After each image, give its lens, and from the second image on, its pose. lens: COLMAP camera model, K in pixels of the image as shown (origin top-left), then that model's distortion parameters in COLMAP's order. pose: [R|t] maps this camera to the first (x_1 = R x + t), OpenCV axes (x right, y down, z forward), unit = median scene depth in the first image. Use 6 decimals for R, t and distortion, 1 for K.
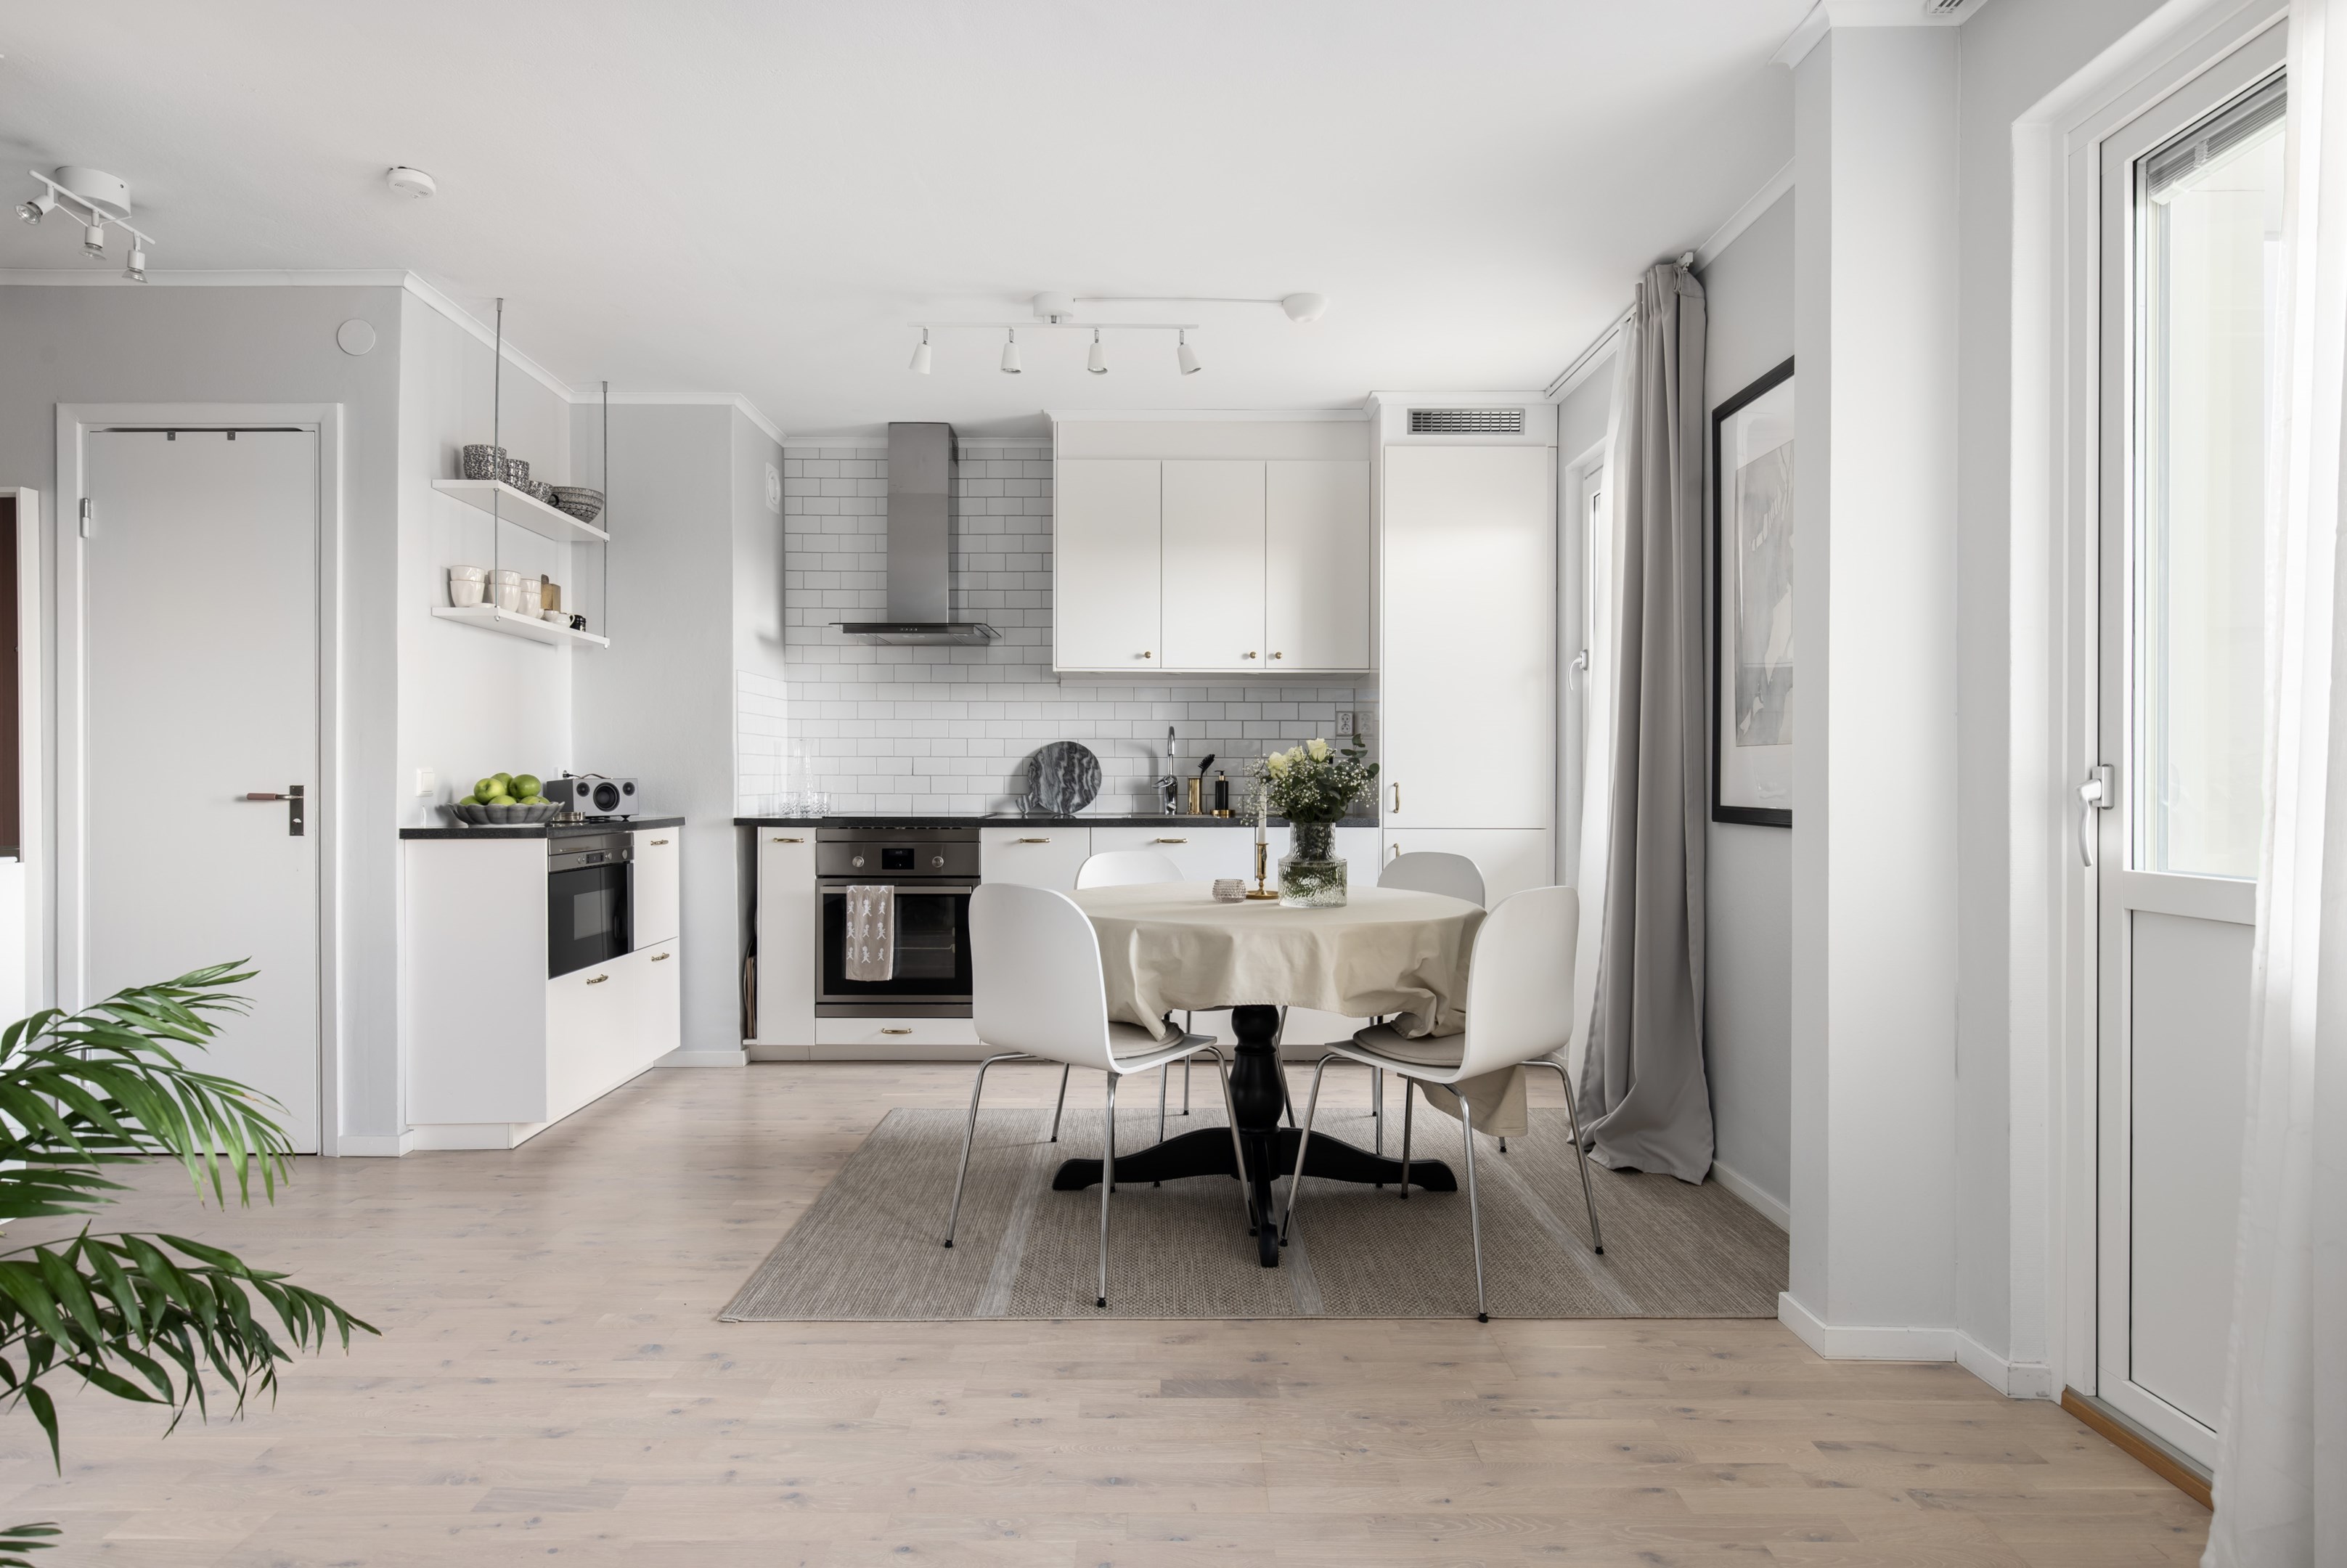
lens RADIAL K [[1248.9, 0, 1177.7], [0, 1248.9, 783.2], [0, 0, 1]] dist [-0.000731, -0.000707]
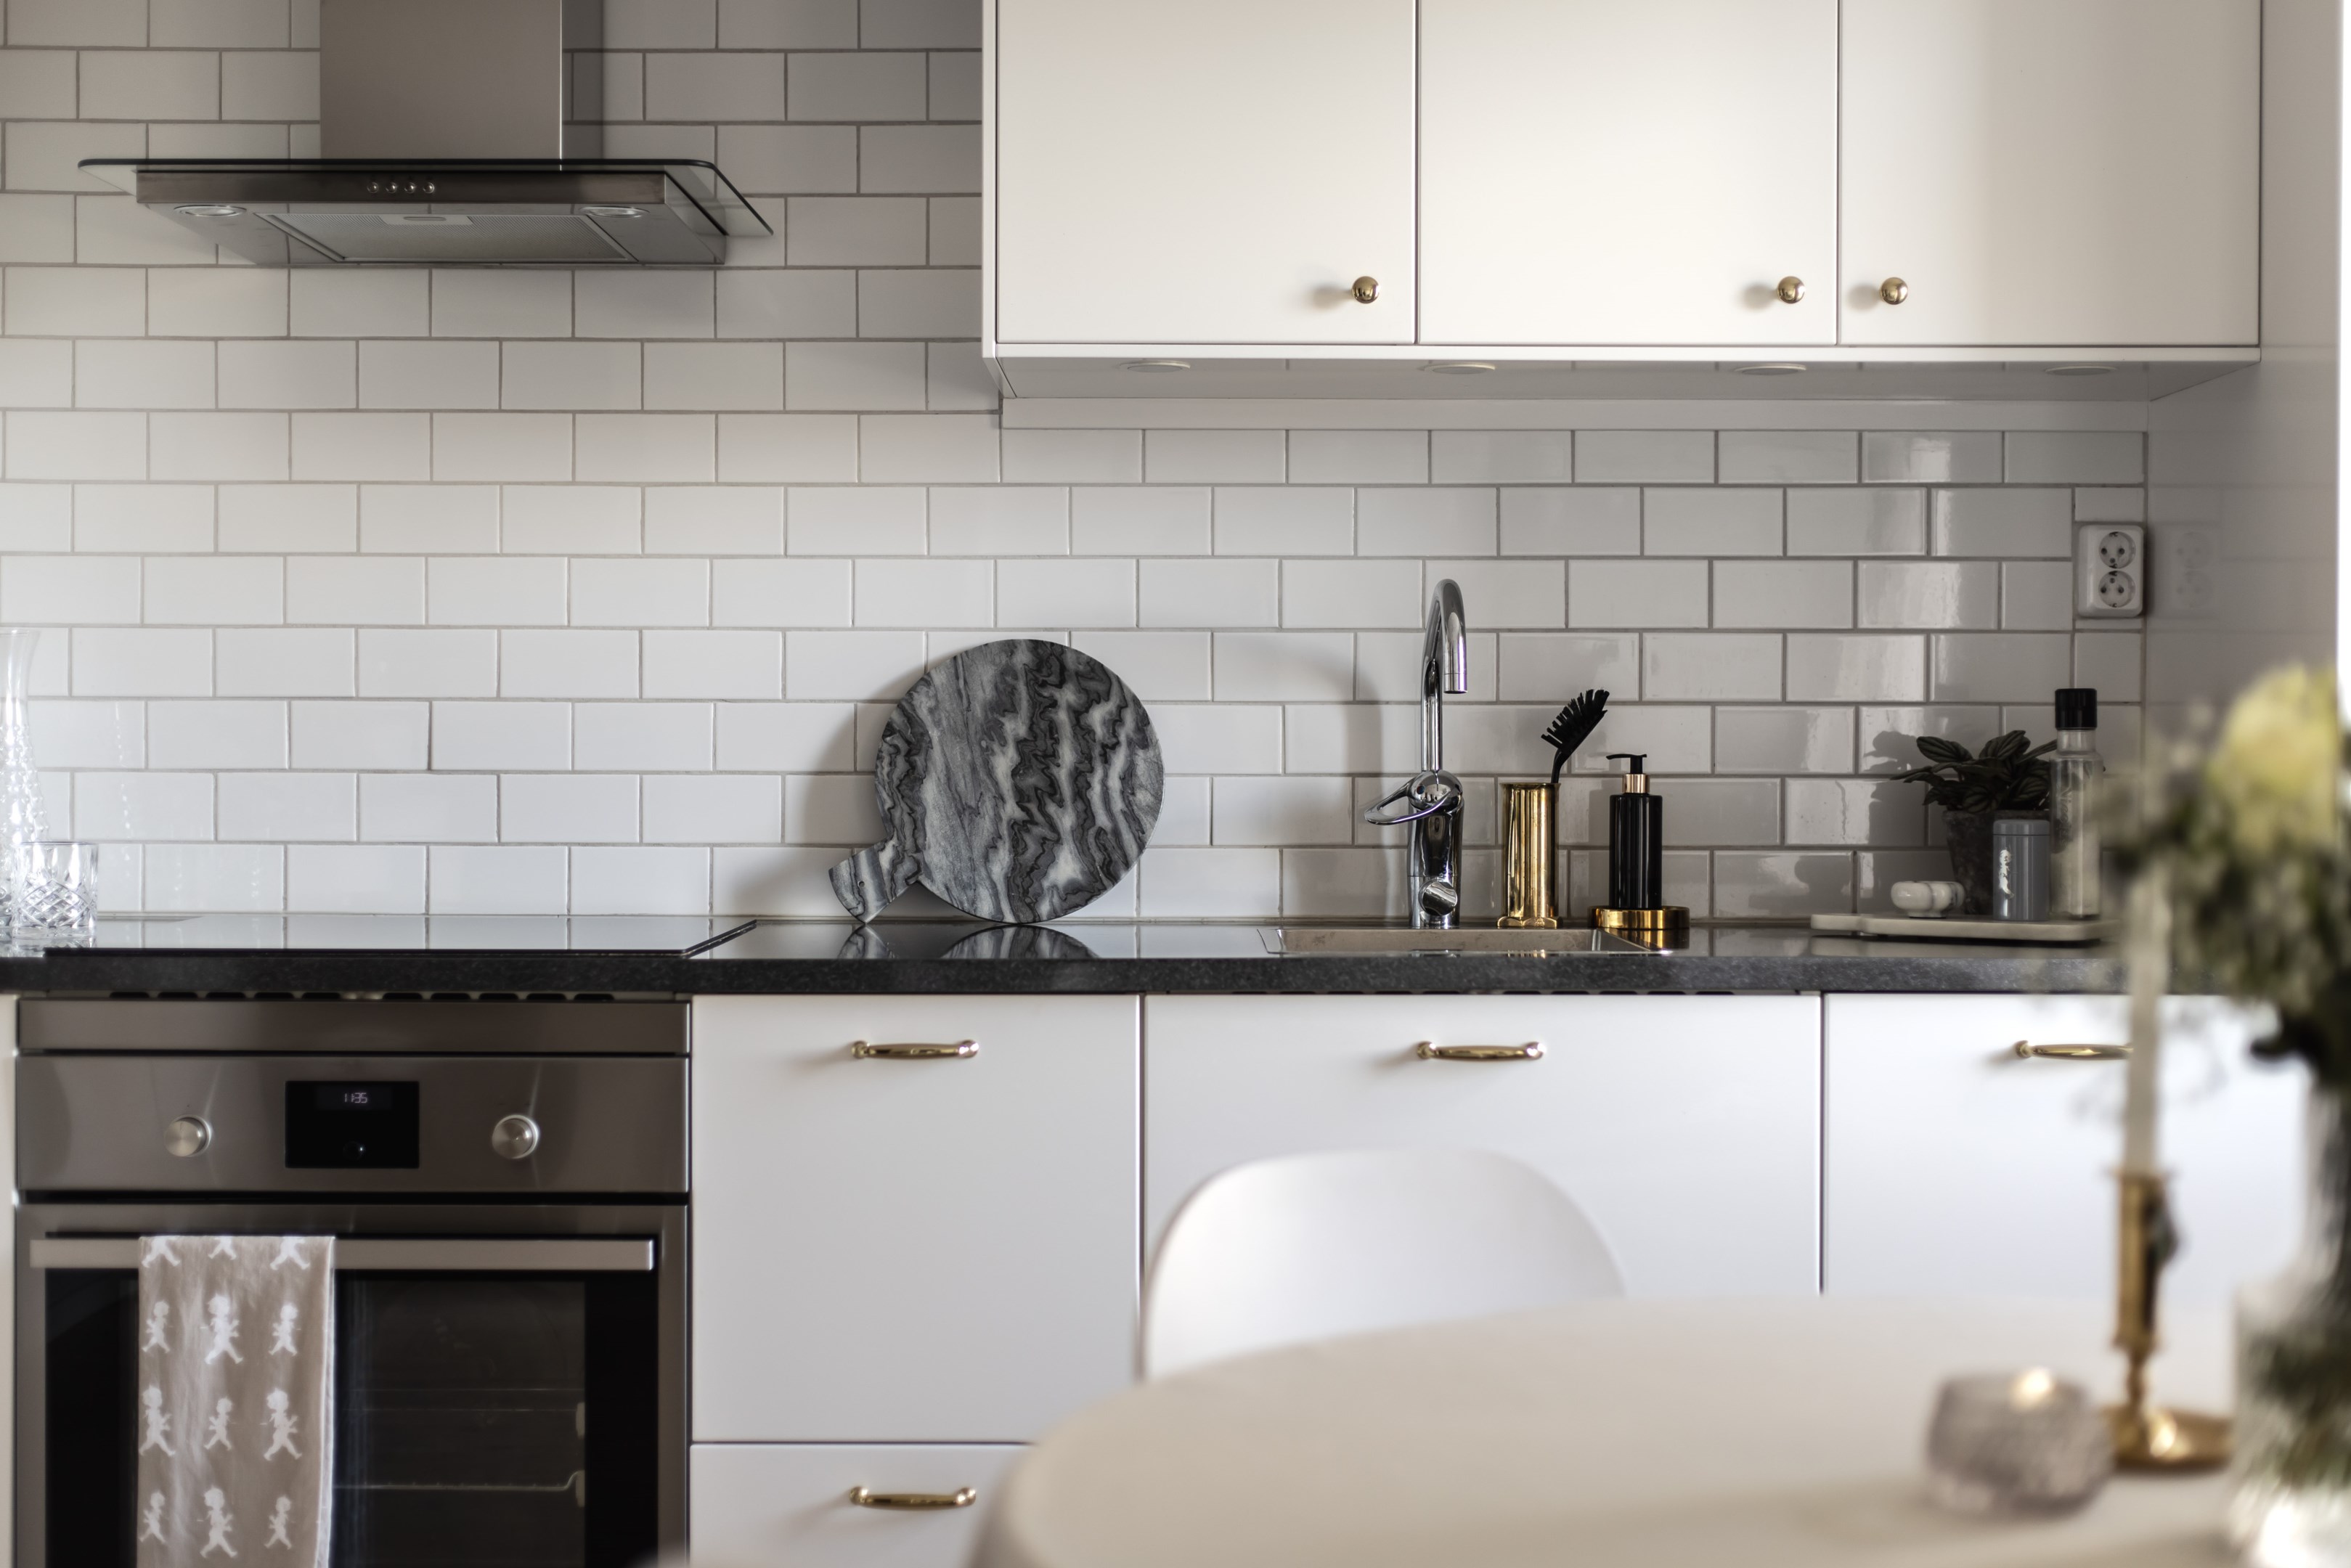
lens RADIAL K [[3379.4, 0, 1116.6], [0, 3379.4, 791.1], [0, 0, 1]] dist [-0.010260, -0.022473]
pose [[0.999418, 0.001858, -0.034068, -0.047954], [-0.001432, 0.999921, 0.012523, -0.011389], [0.034089, -0.012467, 0.999341, 0.315649]]
